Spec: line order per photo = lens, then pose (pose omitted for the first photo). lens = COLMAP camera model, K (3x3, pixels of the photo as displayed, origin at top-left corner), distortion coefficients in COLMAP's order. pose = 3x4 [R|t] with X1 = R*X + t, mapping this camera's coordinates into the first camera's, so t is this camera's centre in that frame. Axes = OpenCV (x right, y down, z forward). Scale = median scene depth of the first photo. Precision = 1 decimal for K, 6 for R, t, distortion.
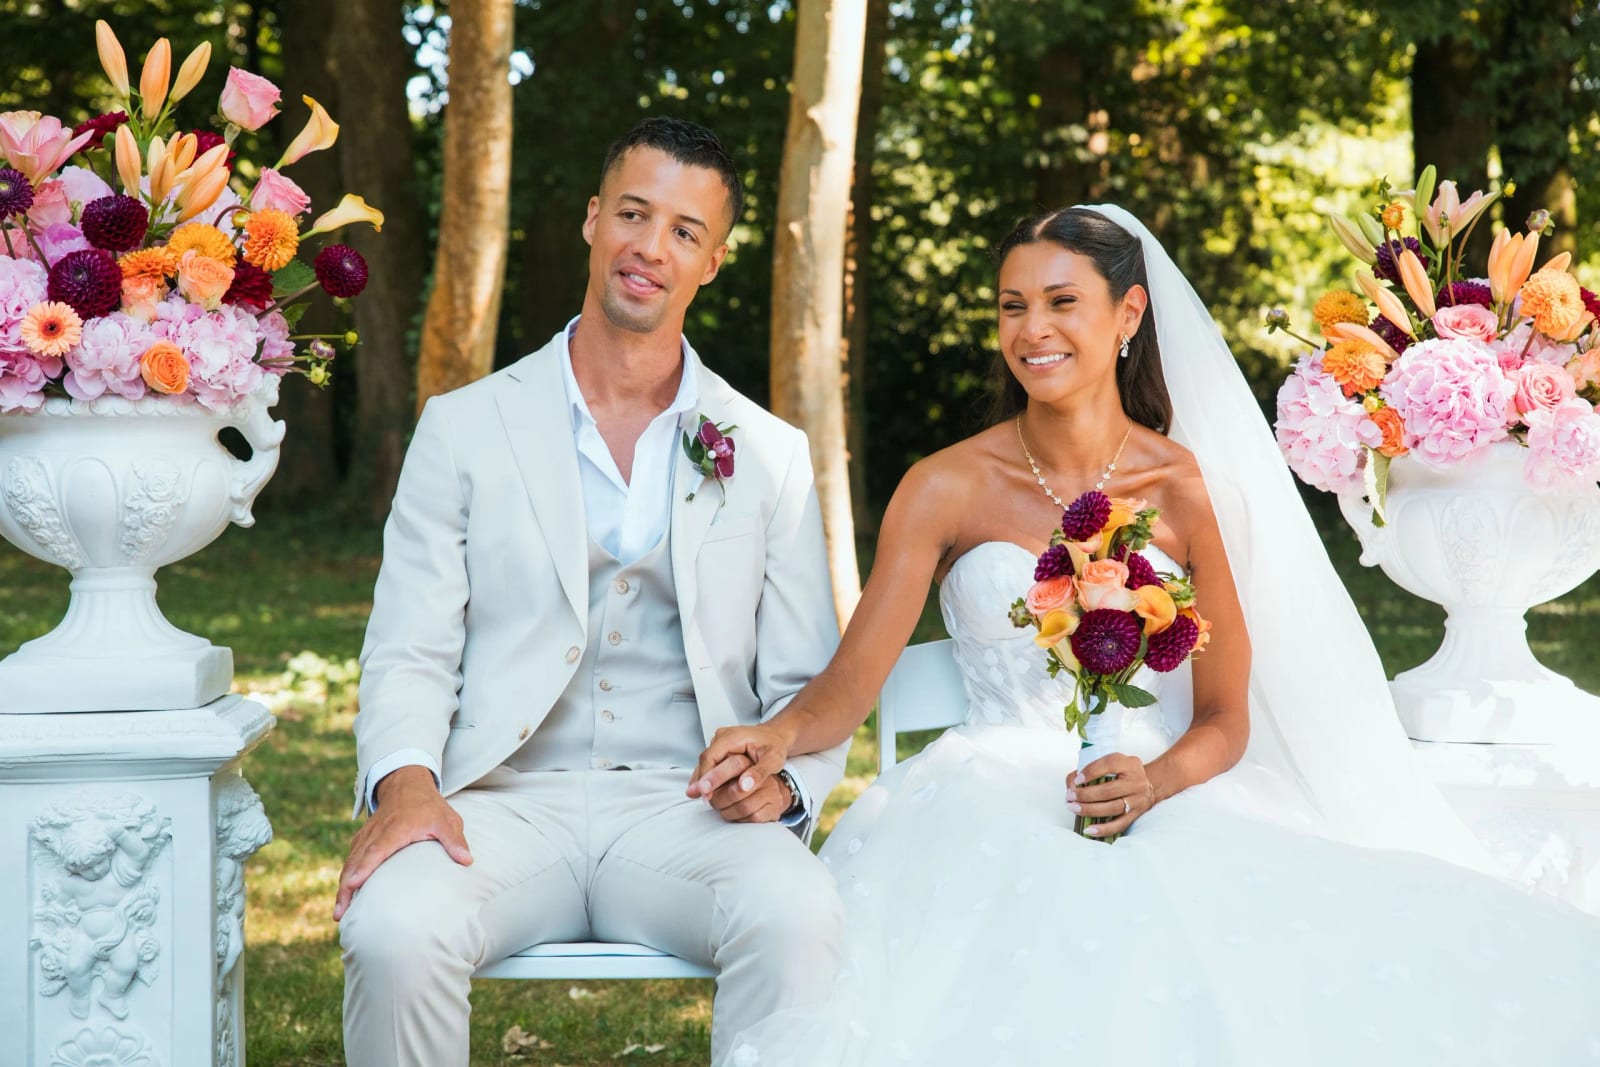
lens RADIAL K [[2948.0, 0, 815.4], [0, 2948.0, 533.0], [0, 0, 1]] dist [0.169662, 0.216370]
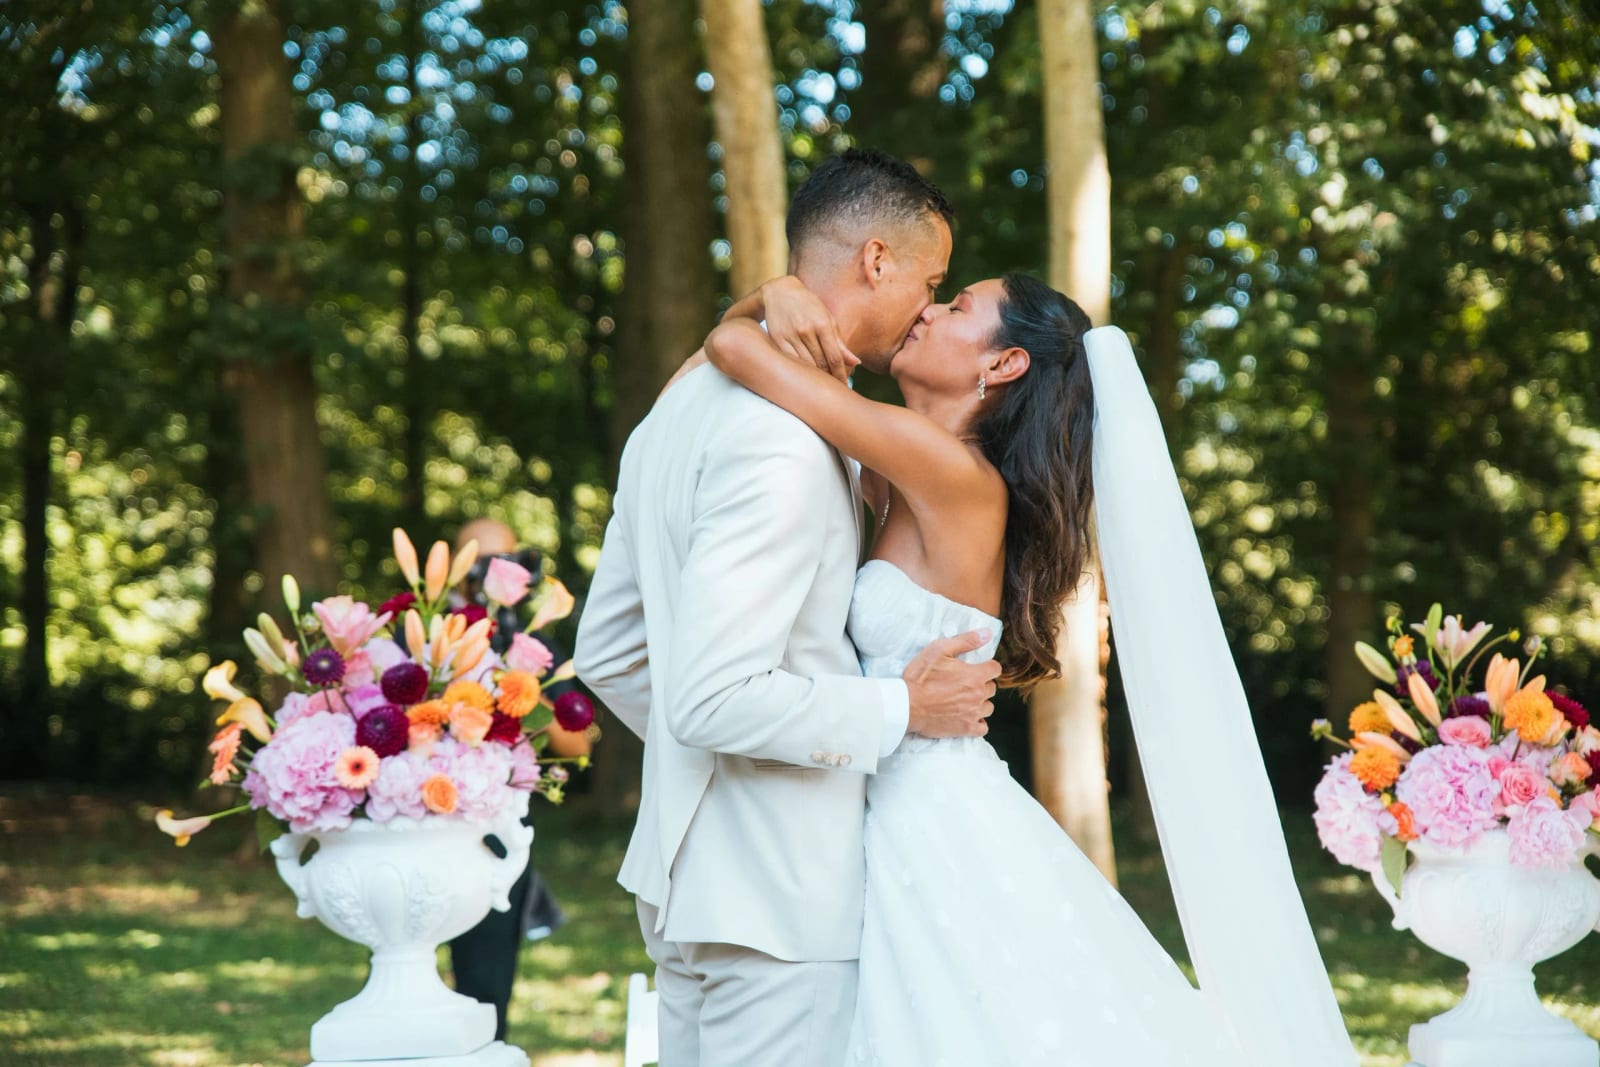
lens RADIAL K [[2948.0, 0, 815.4], [0, 2948.0, 533.0], [0, 0, 1]] dist [0.169662, 0.216370]
pose [[0.993479, -0.028733, -0.110339, 0.093618], [0.017268, 0.994481, -0.103489, -0.031014], [0.112704, 0.100908, 0.988491, -0.286942]]
